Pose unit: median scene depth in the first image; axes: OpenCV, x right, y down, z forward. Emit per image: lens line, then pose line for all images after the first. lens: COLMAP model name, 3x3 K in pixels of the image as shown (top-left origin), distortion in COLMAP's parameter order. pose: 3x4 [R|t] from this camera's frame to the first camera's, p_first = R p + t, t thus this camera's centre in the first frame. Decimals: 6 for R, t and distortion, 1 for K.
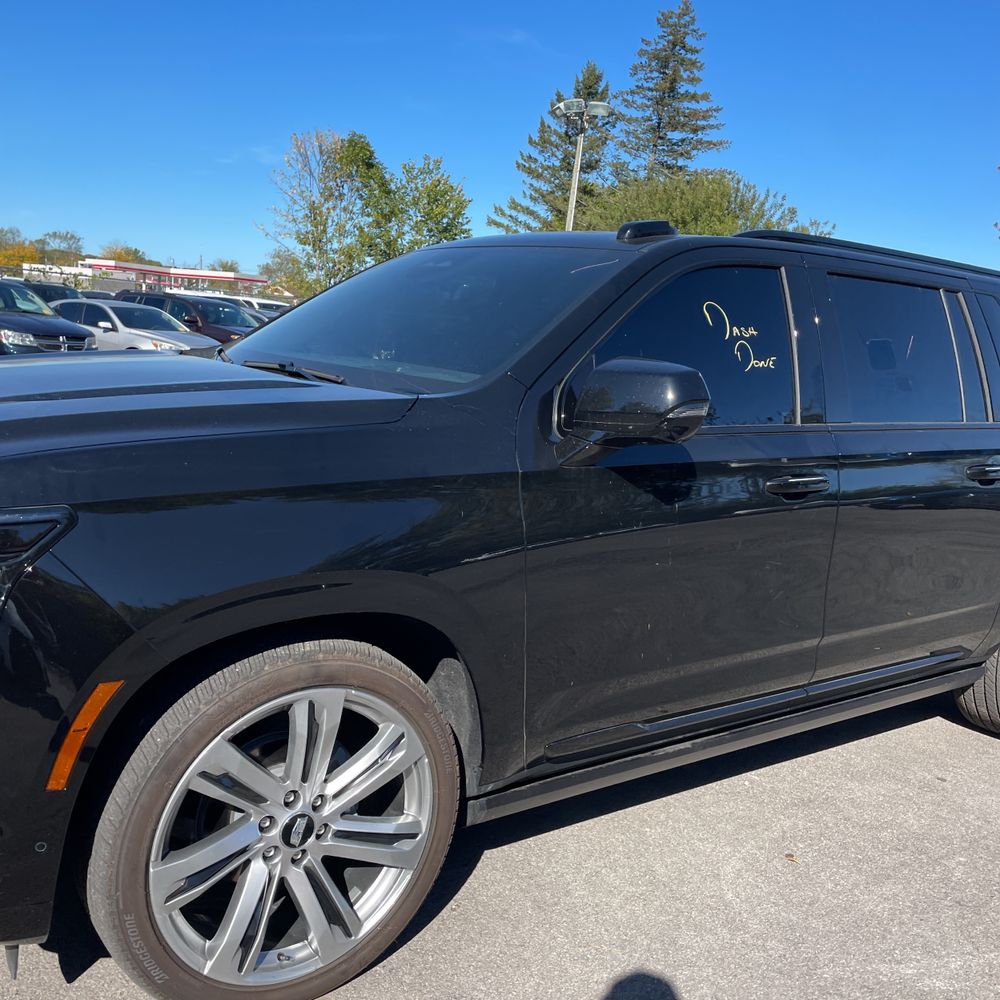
lens RADIAL K [[1013.8, 0, 503.3], [0, 1013.8, 504.3], [0, 0, 1]] dist [0.089642, -0.118909]
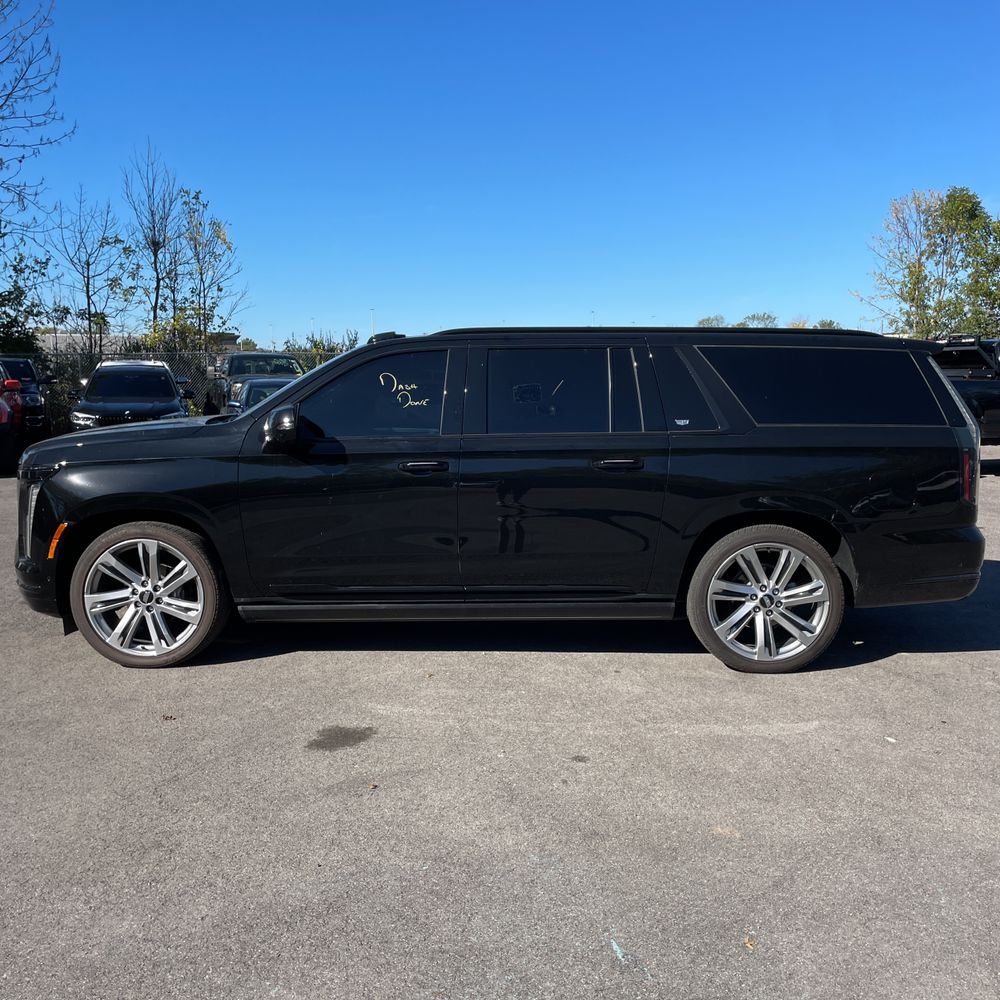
lens RADIAL K [[1006.4, 0, 500.8], [0, 1006.4, 482.2], [0, 0, 1]] dist [0.100119, -0.108241]
pose [[0.792168, -0.011212, -0.610200, 1.354089], [-0.040732, 0.996631, -0.071190, 0.119032], [0.608942, 0.081249, 0.789042, -0.317991]]
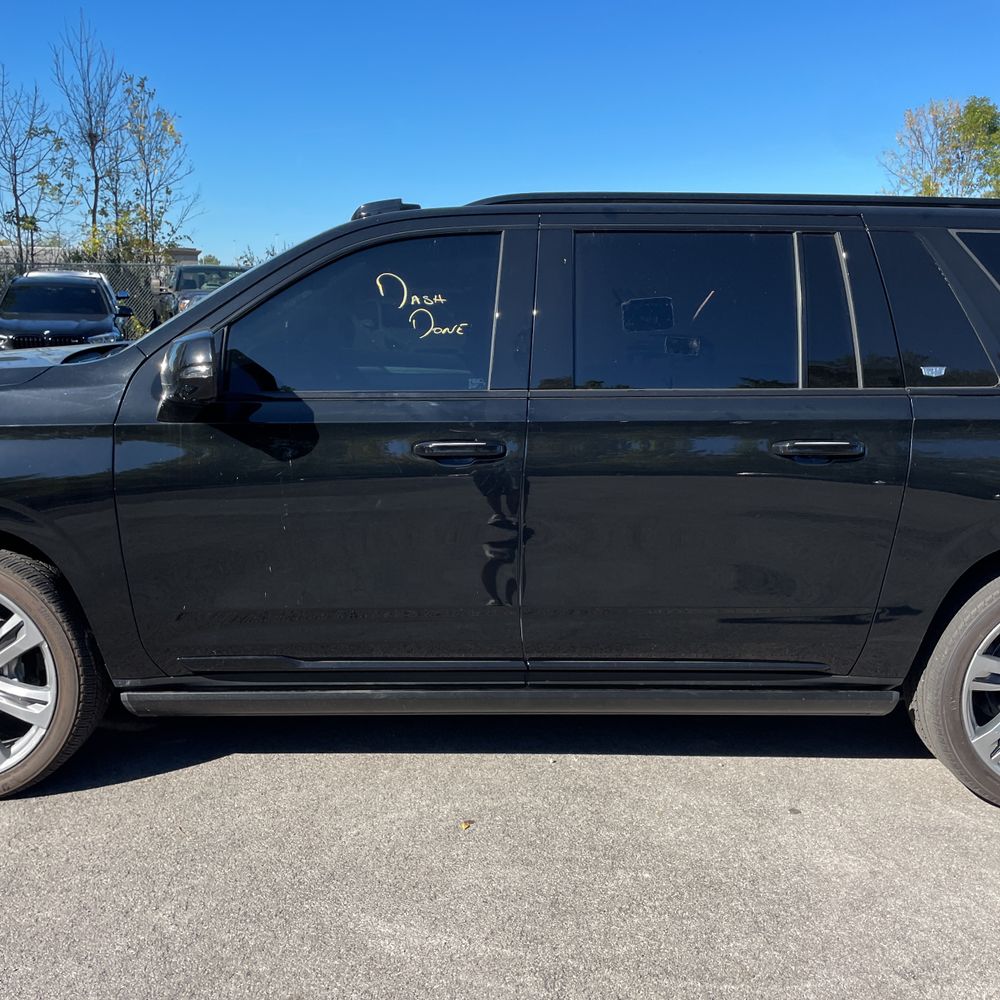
lens RADIAL K [[1012.5, 0, 505.7], [0, 1012.5, 497.7], [0, 0, 1]] dist [0.086551, -0.114035]
pose [[0.812331, 0.049269, -0.581112, 0.810971], [-0.049735, 0.998648, 0.015144, 0.009499], [0.581072, 0.016600, 0.813683, 0.193278]]
